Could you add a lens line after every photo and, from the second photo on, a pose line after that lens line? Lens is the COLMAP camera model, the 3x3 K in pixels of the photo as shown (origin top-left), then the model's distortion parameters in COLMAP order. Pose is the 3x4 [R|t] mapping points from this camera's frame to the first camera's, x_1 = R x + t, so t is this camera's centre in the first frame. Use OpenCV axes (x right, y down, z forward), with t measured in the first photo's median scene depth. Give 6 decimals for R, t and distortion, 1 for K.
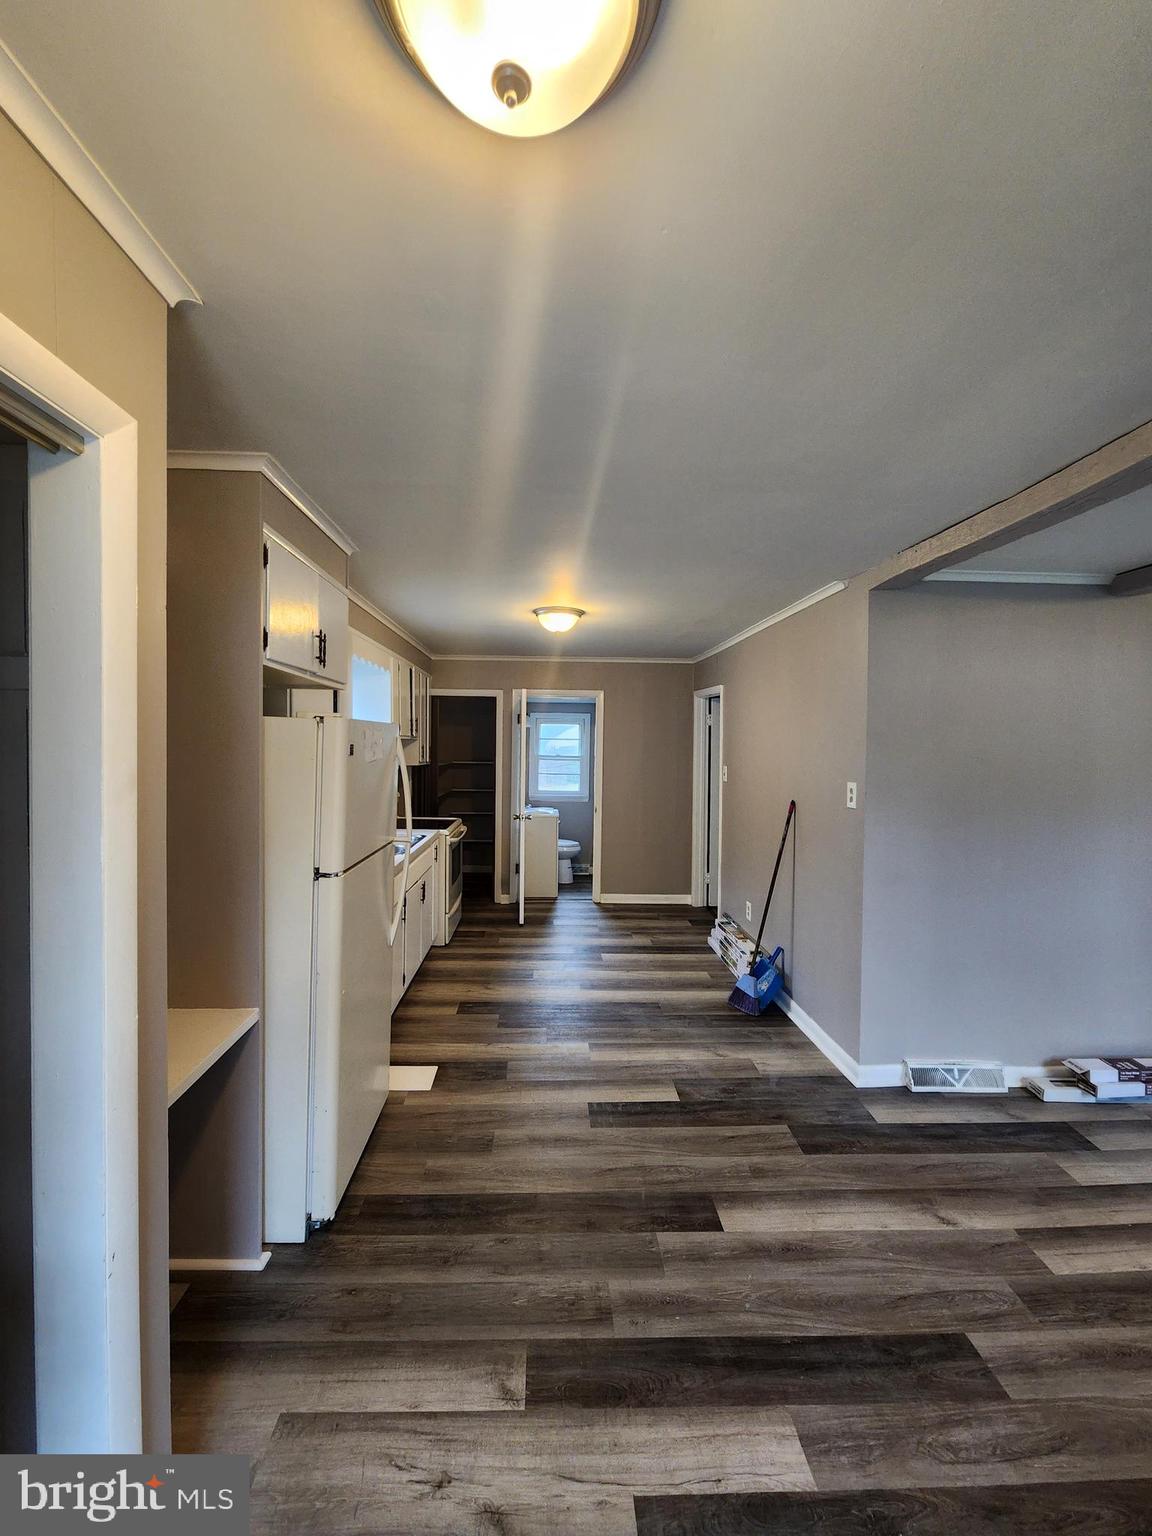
lens RADIAL K [[631.4, 0, 571.6], [0, 631.4, 764.9], [0, 0, 1]] dist [0.001410, -0.001818]
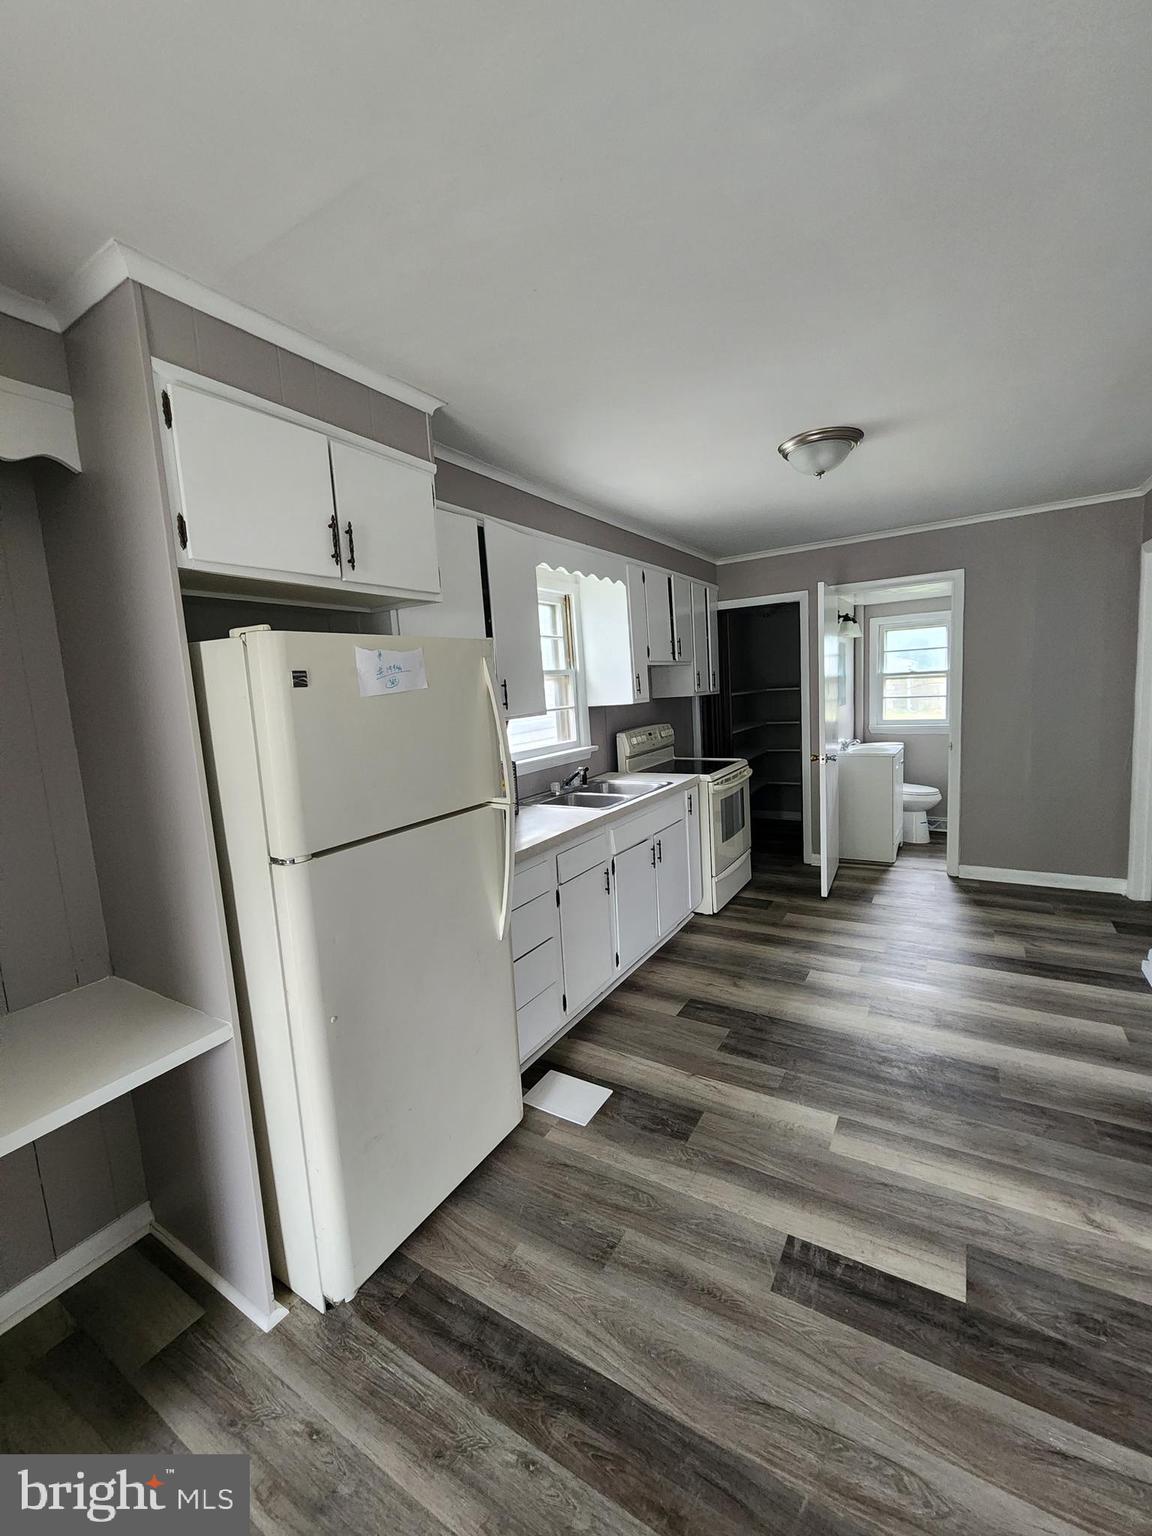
lens RADIAL K [[631.4, 0, 577.1], [0, 631.4, 764.7], [0, 0, 1]] dist [0.001410, -0.001818]
pose [[0.826012, 0.003874, -0.563640, 0.128700], [0.056170, 0.994433, 0.089152, 0.009967], [0.560847, -0.105300, 0.821196, 0.276679]]
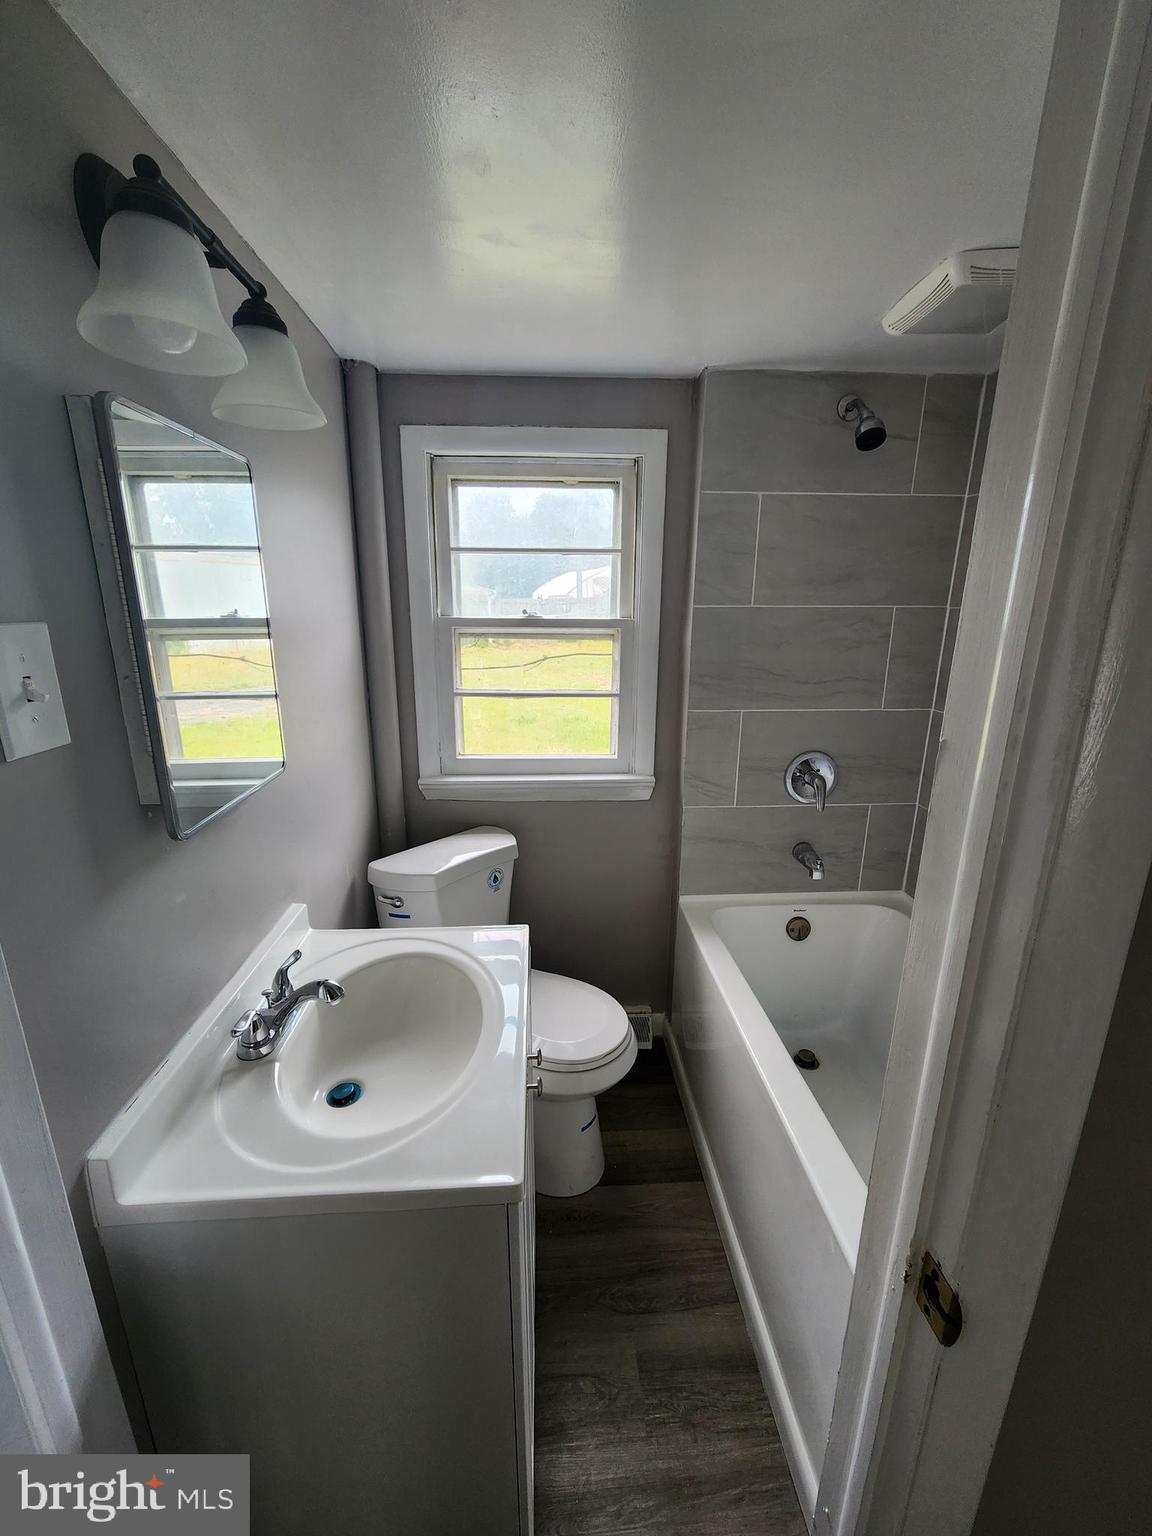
lens RADIAL K [[631.4, 0, 570.4], [0, 631.4, 772.3], [0, 0, 1]] dist [0.001410, -0.001818]
pose [[0.999776, -0.017021, 0.012544, -0.017684], [0.013455, 0.969797, 0.243541, -0.029620], [-0.016310, -0.243317, 0.969810, 1.323060]]
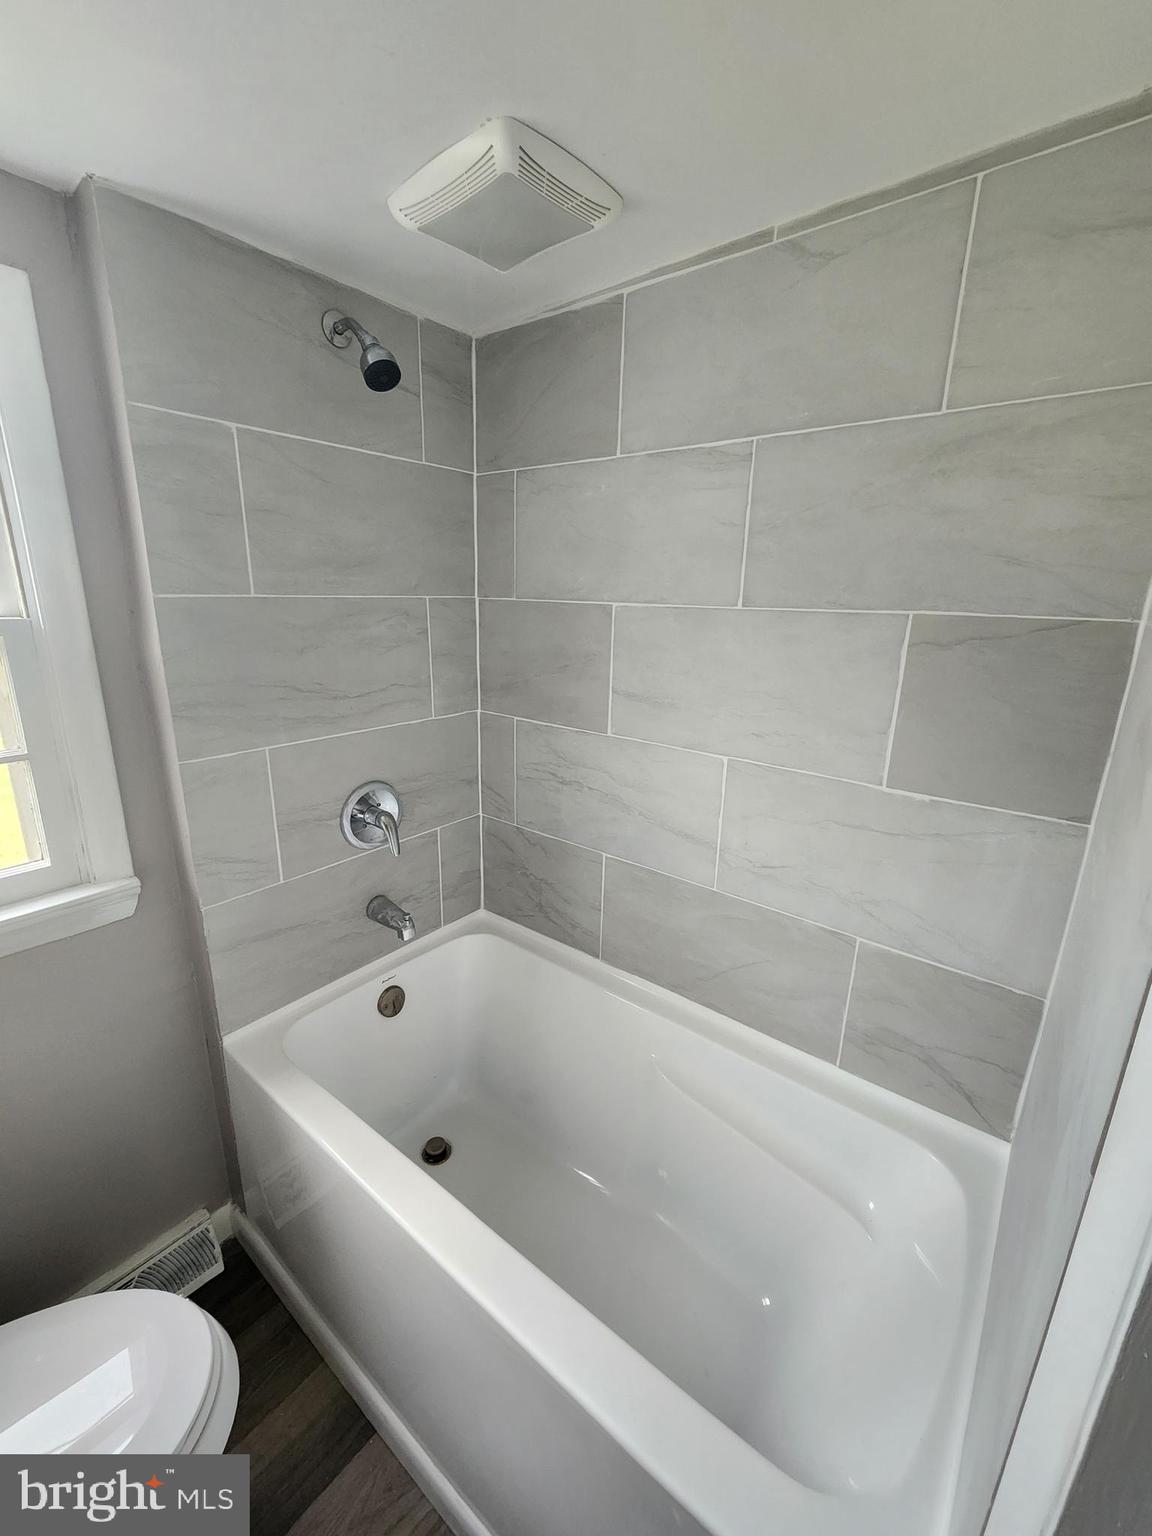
lens RADIAL K [[631.4, 0, 578.4], [0, 631.4, 765.5], [0, 0, 1]] dist [0.001410, -0.001818]
pose [[0.656260, -0.203382, 0.726608, -0.015247], [0.010149, 0.965280, 0.261021, -0.031816], [-0.754467, -0.163923, 0.635538, 1.458950]]
